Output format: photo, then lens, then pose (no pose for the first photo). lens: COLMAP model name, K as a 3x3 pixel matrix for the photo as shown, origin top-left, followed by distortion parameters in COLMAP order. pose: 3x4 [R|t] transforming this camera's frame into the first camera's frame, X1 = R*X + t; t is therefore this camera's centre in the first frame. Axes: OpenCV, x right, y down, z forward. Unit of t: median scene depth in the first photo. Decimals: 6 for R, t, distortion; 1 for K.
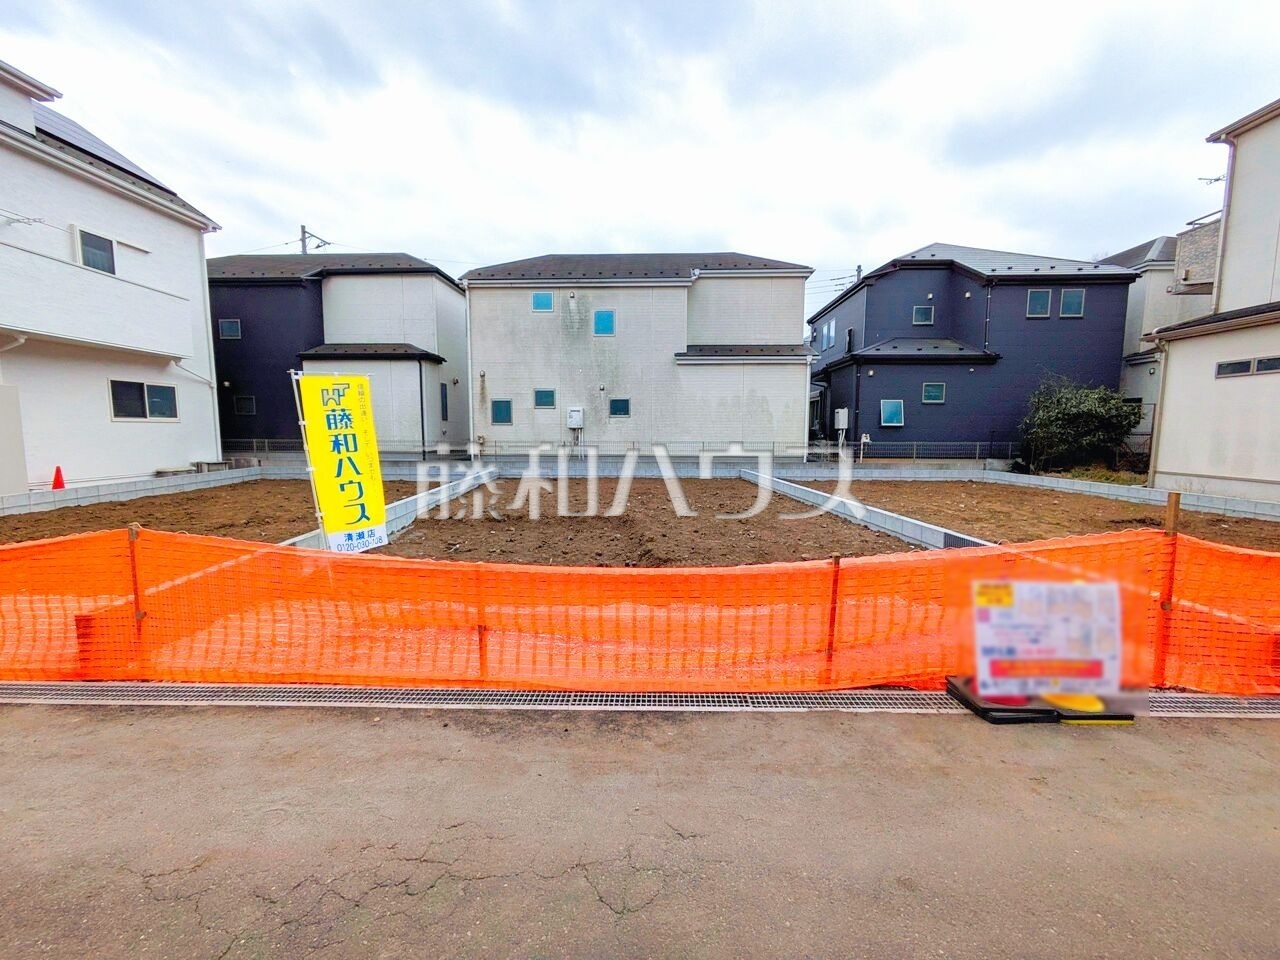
lens RADIAL K [[505.6, 0, 644.6], [0, 505.6, 477.3], [0, 0, 1]] dist [-0.002460, 0.002243]
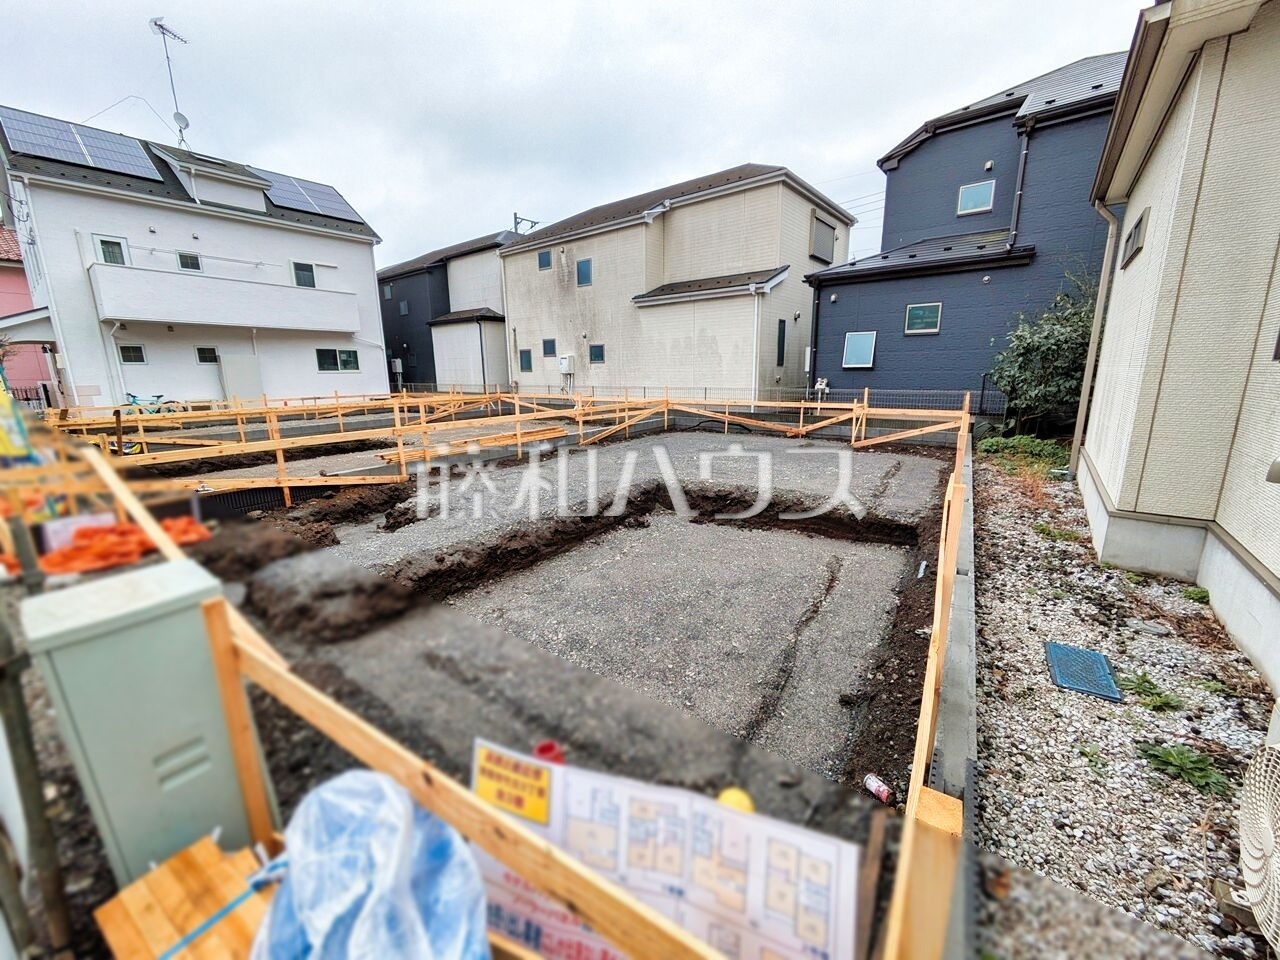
lens RADIAL K [[505.6, 0, 645.3], [0, 505.6, 477.6], [0, 0, 1]] dist [-0.002460, 0.002243]
pose [[0.805131, 0.111218, -0.582576, 0.688285], [-0.042965, 0.990617, 0.129738, -0.022435], [0.591539, -0.079426, 0.802354, 0.188004]]
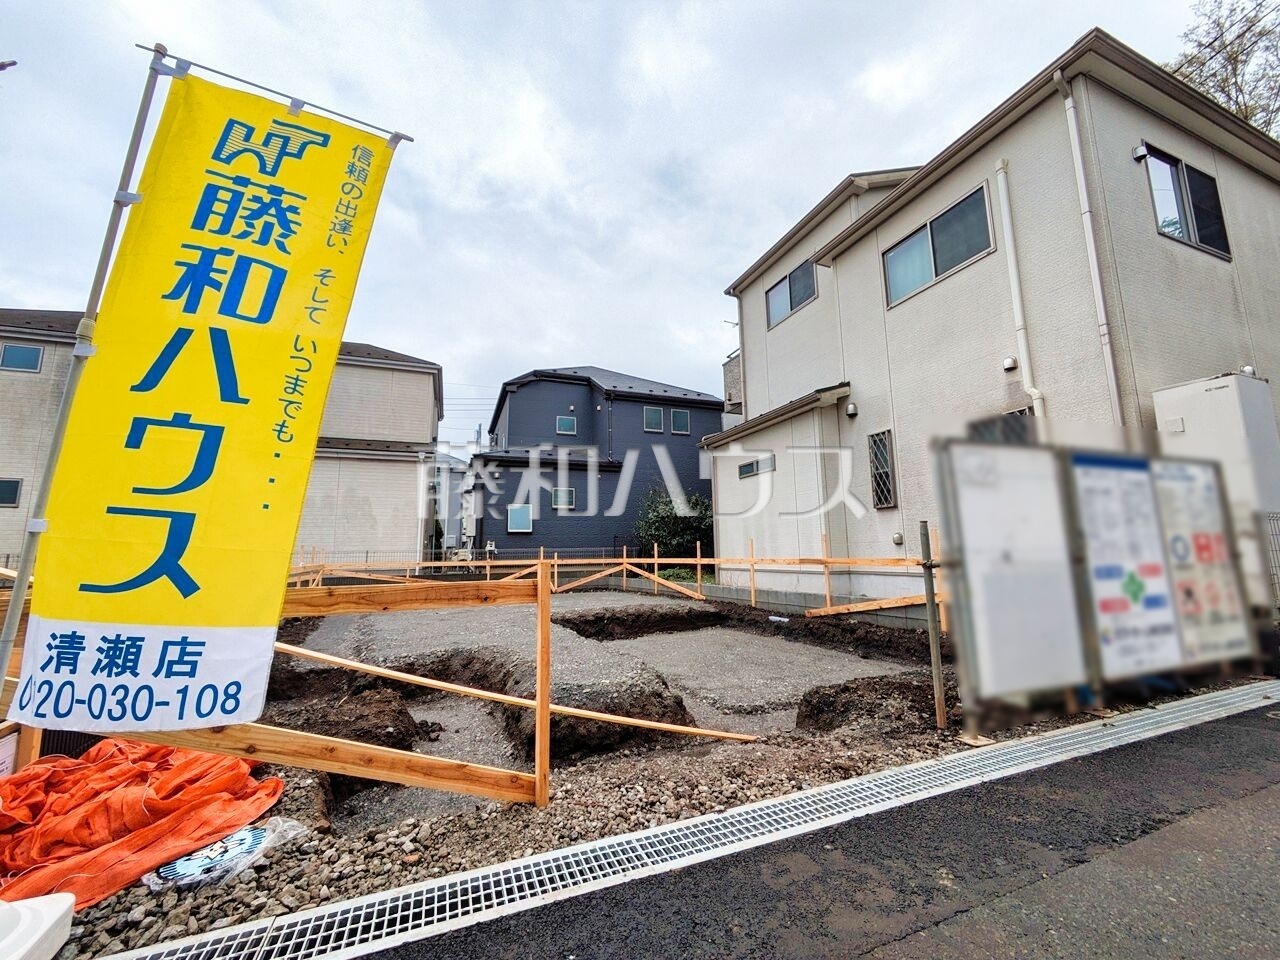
lens RADIAL K [[505.6, 0, 644.6], [0, 505.6, 477.1], [0, 0, 1]] dist [-0.002460, 0.002243]
pose [[0.918376, 0.042530, 0.393417, 0.328132], [0.056164, 0.970133, -0.235983, 0.031496], [-0.391703, 0.238817, 0.888558, 0.066008]]
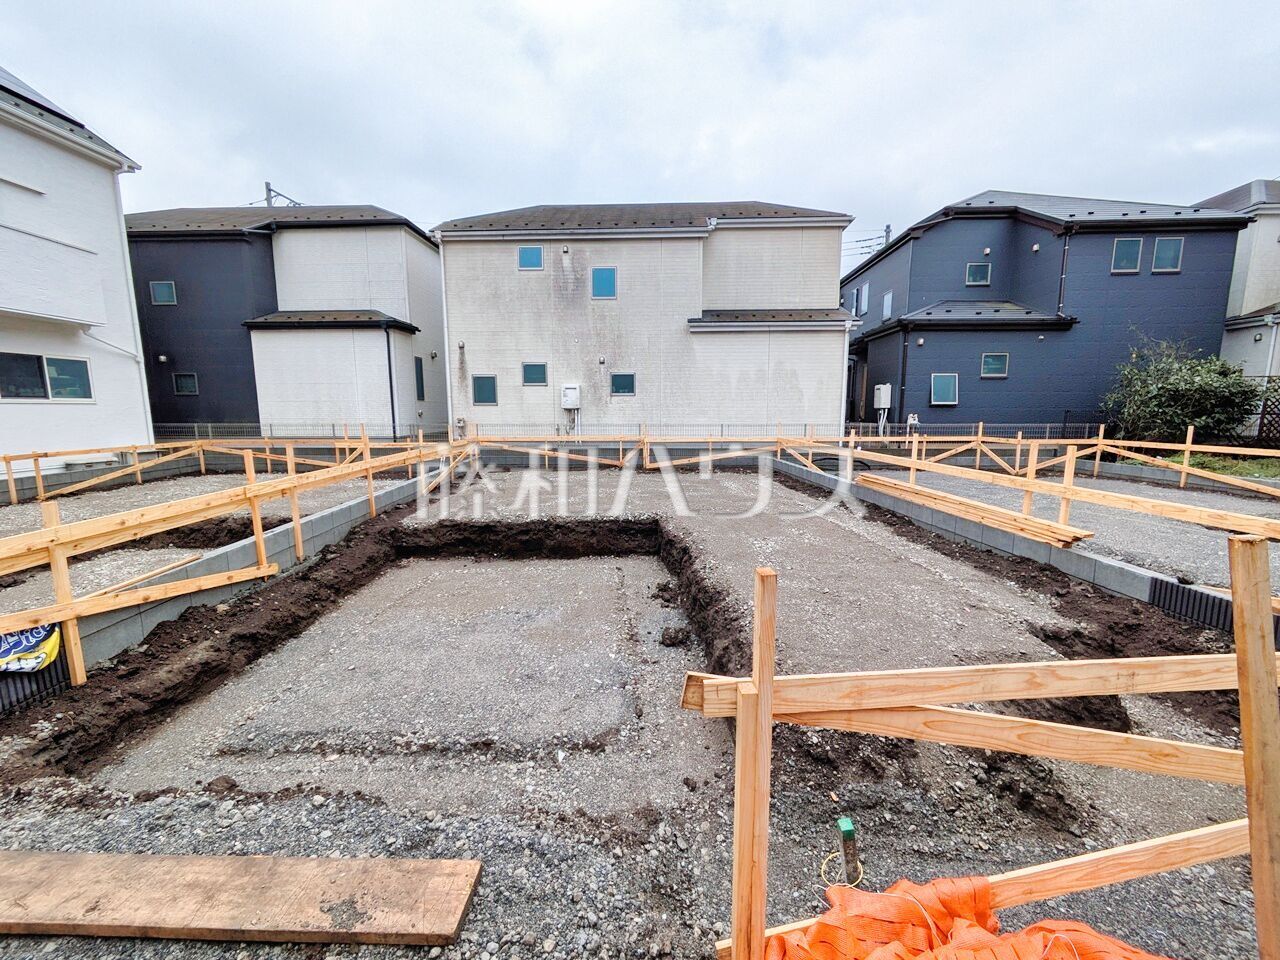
lens RADIAL K [[505.6, 0, 644.5], [0, 505.6, 478.1], [0, 0, 1]] dist [-0.002460, 0.002243]
pose [[0.999983, -0.003537, -0.004658, -0.009376], [0.003725, 0.999161, 0.040783, -0.014747], [0.004510, -0.040799, 0.999157, 0.144422]]
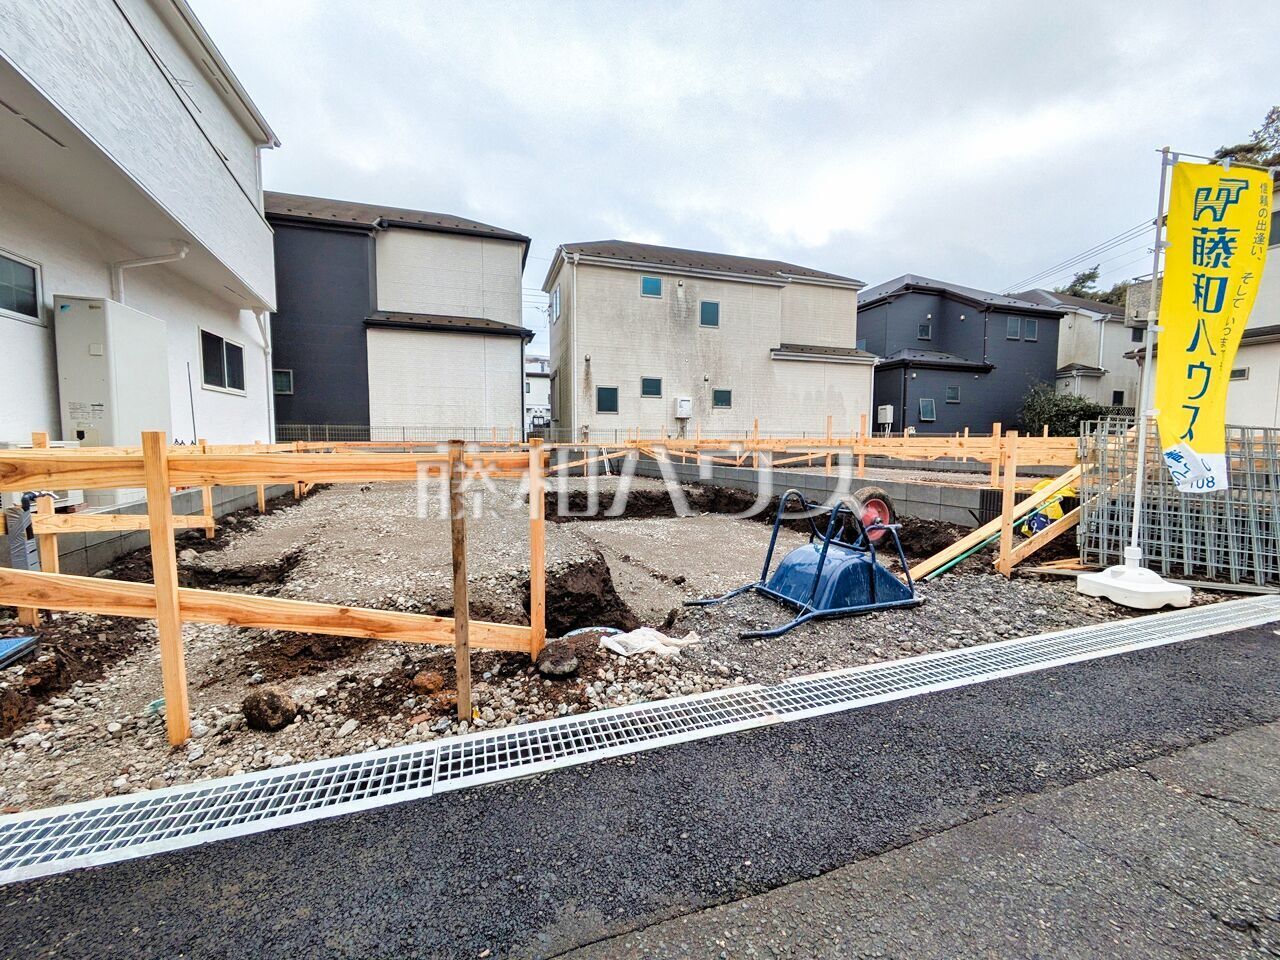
lens RADIAL K [[505.6, 0, 644.6], [0, 505.6, 478.9], [0, 0, 1]] dist [-0.002460, 0.002243]
pose [[0.938902, -0.024430, 0.343316, -0.553339], [0.031807, 0.999368, -0.015873, 0.034362], [-0.342711, 0.025823, 0.939086, 0.105819]]
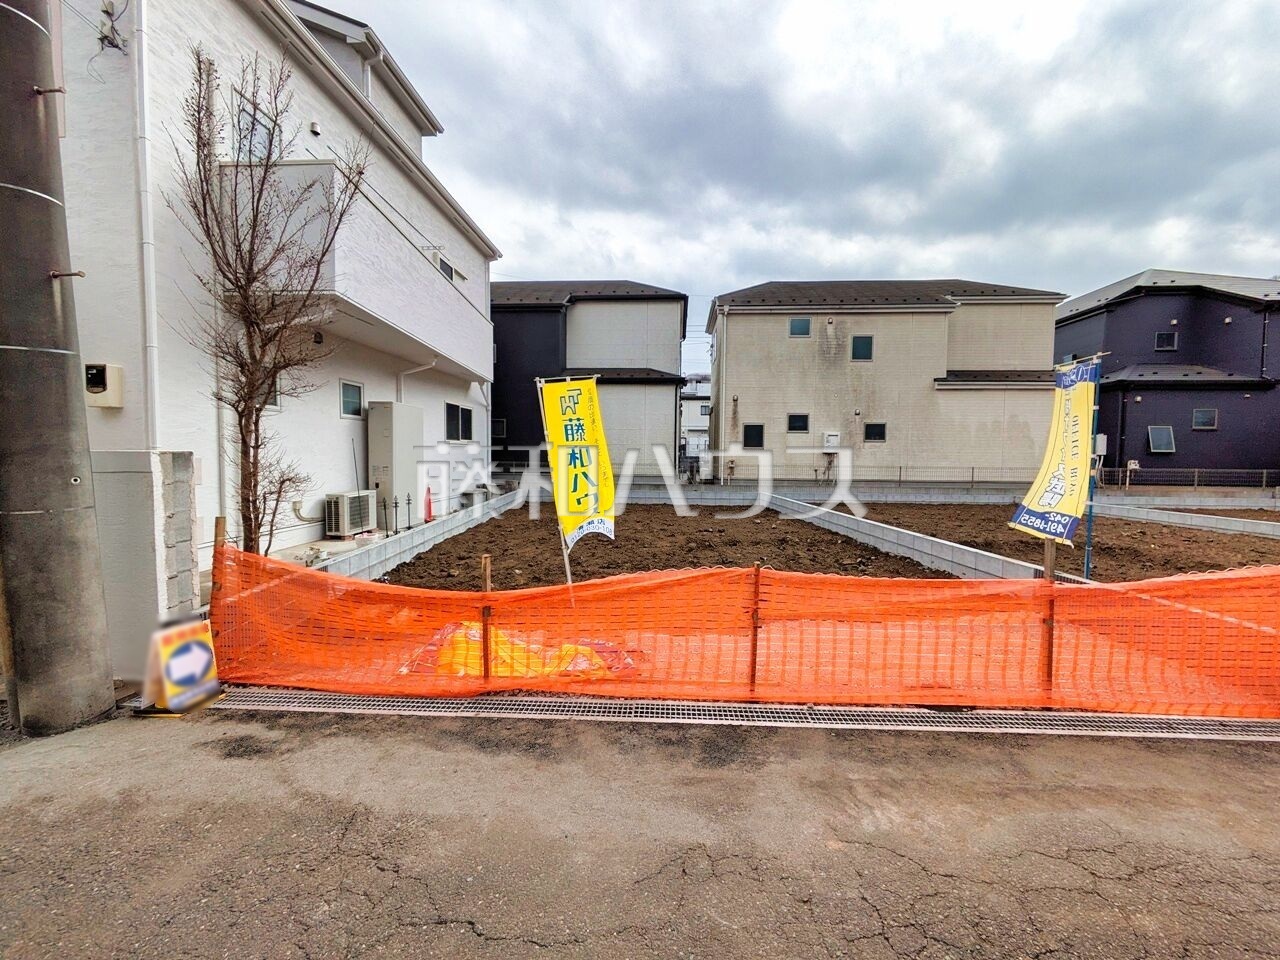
lens RADIAL K [[505.6, 0, 644.9], [0, 505.6, 477.8], [0, 0, 1]] dist [-0.002460, 0.002243]
pose [[0.999730, 0.007415, -0.022003, -0.484012], [-0.008455, 0.998833, -0.047557, 0.002220], [0.021625, 0.047731, 0.998626, 0.003508]]
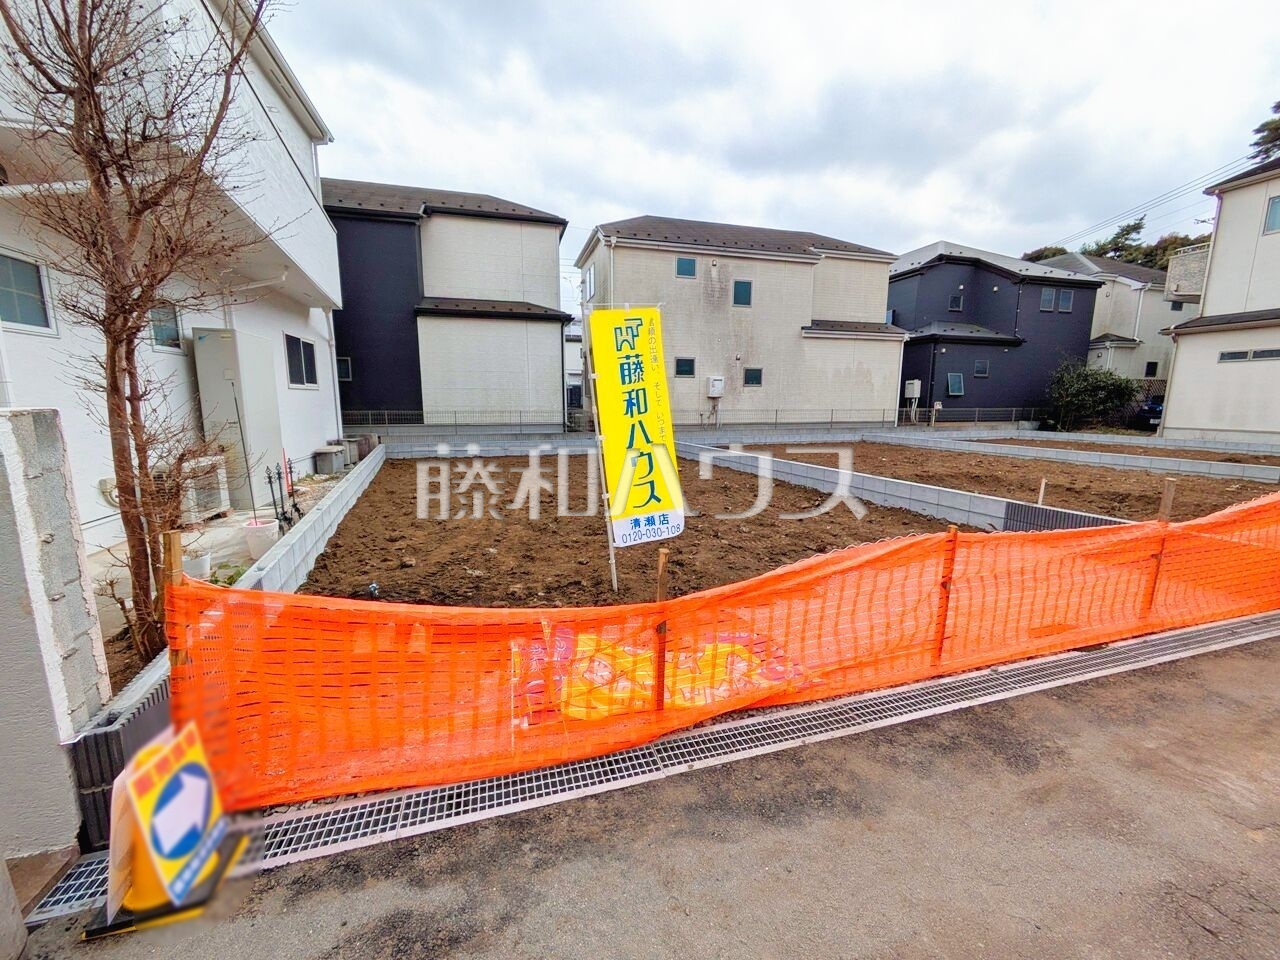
lens RADIAL K [[505.6, 0, 644.7], [0, 505.6, 477.9], [0, 0, 1]] dist [-0.002460, 0.002243]
pose [[0.948672, -0.050487, 0.312205, -0.603063], [0.031407, 0.997335, 0.065845, -0.006507], [-0.314697, -0.052660, 0.947730, 0.072770]]
